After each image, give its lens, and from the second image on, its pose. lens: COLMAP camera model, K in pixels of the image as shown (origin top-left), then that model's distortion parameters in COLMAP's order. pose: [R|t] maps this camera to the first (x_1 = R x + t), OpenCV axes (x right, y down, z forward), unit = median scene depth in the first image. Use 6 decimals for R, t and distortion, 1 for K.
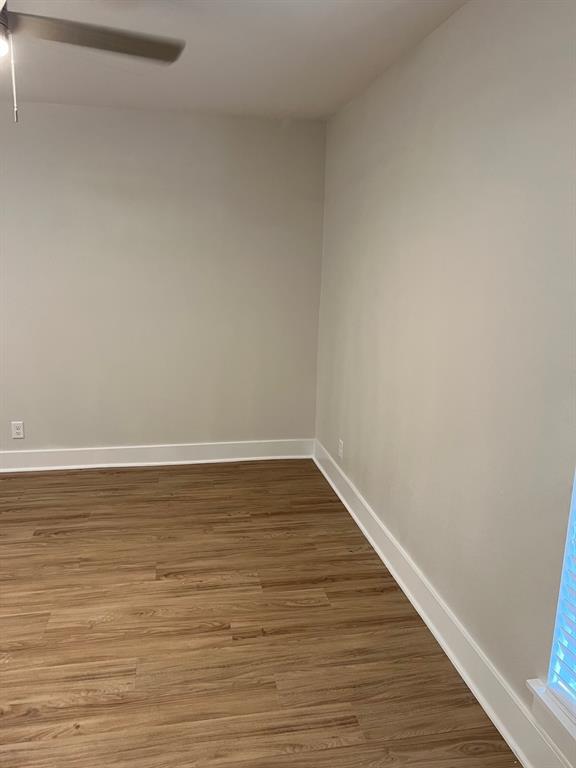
lens RADIAL K [[578.7, 0, 278.9], [0, 578.7, 387.7], [0, 0, 1]] dist [0.057642, -0.067481]
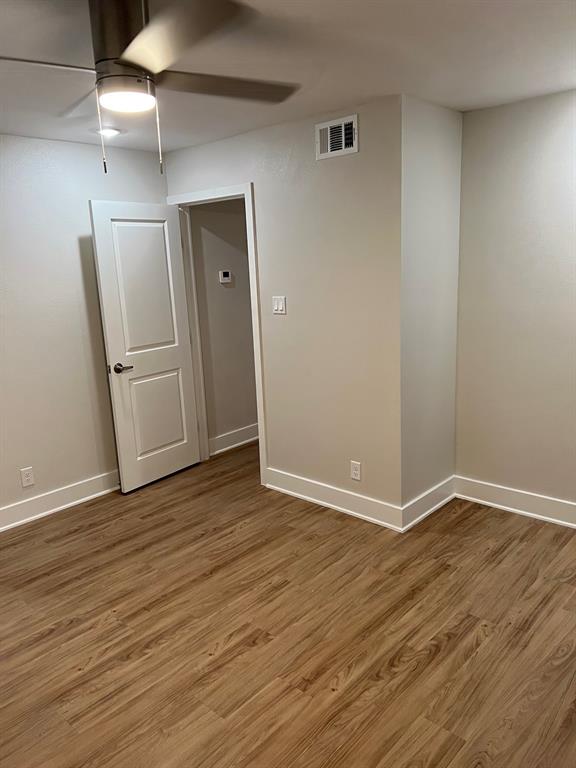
lens RADIAL K [[578.7, 0, 284.9], [0, 578.7, 387.3], [0, 0, 1]] dist [0.057642, -0.067481]
pose [[-0.795771, 0.147712, -0.587307, -0.035258], [-0.105077, 0.921410, 0.374115, -0.403315], [0.596412, 0.359422, -0.717711, 1.569880]]
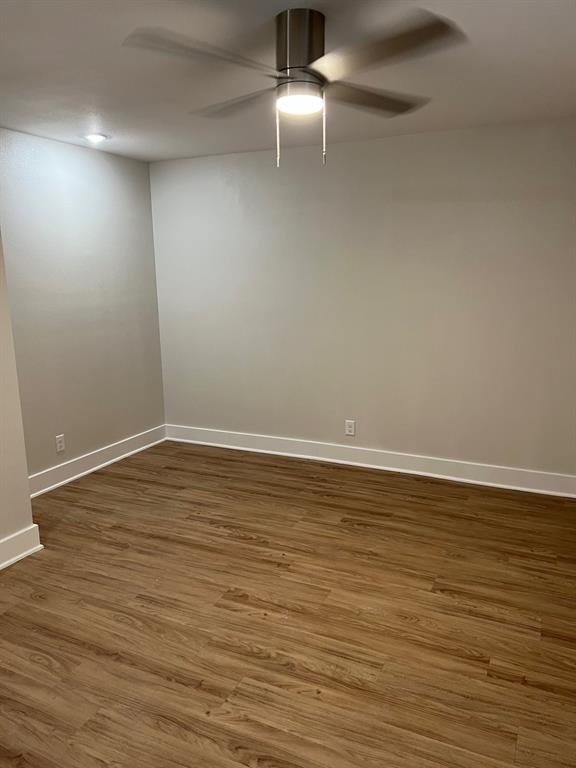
lens RADIAL K [[578.7, 0, 285.9], [0, 578.7, 387.0], [0, 0, 1]] dist [0.057642, -0.067481]
pose [[0.809193, 0.091908, -0.580310, 0.163169], [-0.106303, 0.994291, 0.009242, -0.006132], [0.577846, 0.054210, 0.814343, 0.014403]]
